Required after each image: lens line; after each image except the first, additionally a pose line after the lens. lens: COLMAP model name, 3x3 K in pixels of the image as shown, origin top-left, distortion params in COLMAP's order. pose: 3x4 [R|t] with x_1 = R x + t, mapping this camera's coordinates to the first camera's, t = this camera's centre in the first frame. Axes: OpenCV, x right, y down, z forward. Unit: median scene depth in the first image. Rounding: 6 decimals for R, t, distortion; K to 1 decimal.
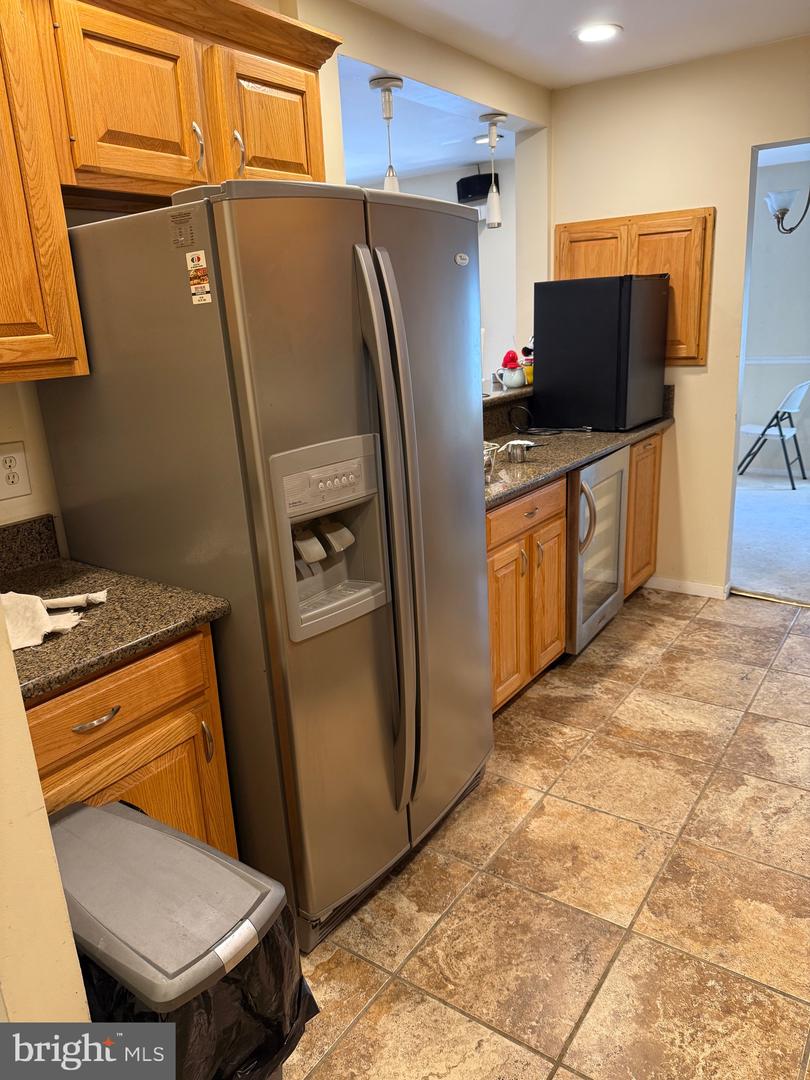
lens RADIAL K [[763.2, 0, 405.0], [0, 763.2, 540.0], [0, 0, 1]] dist [0.044586, -0.055634]
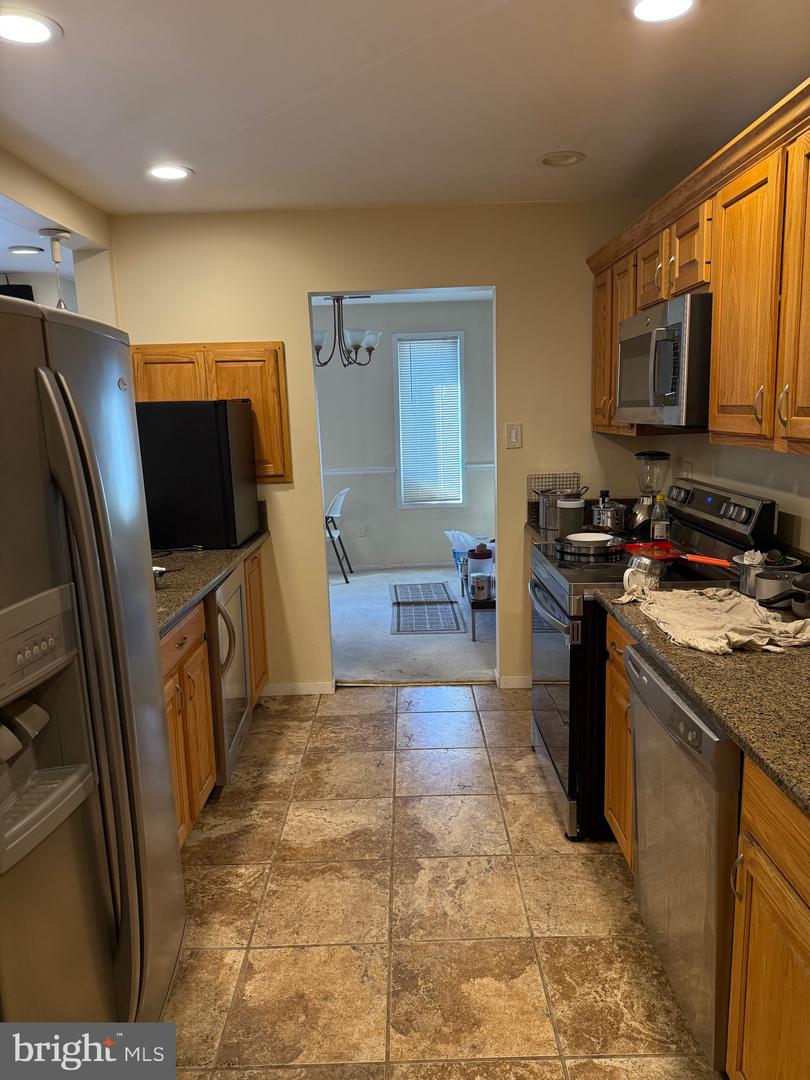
lens RADIAL K [[759.5, 0, 398.4], [0, 759.5, 542.8], [0, 0, 1]] dist [0.037358, -0.051482]
pose [[0.819103, -0.076431, 0.568532, -0.135440], [0.152413, 0.984459, -0.087240, -0.034904], [-0.553029, 0.158110, 0.818022, 0.072589]]
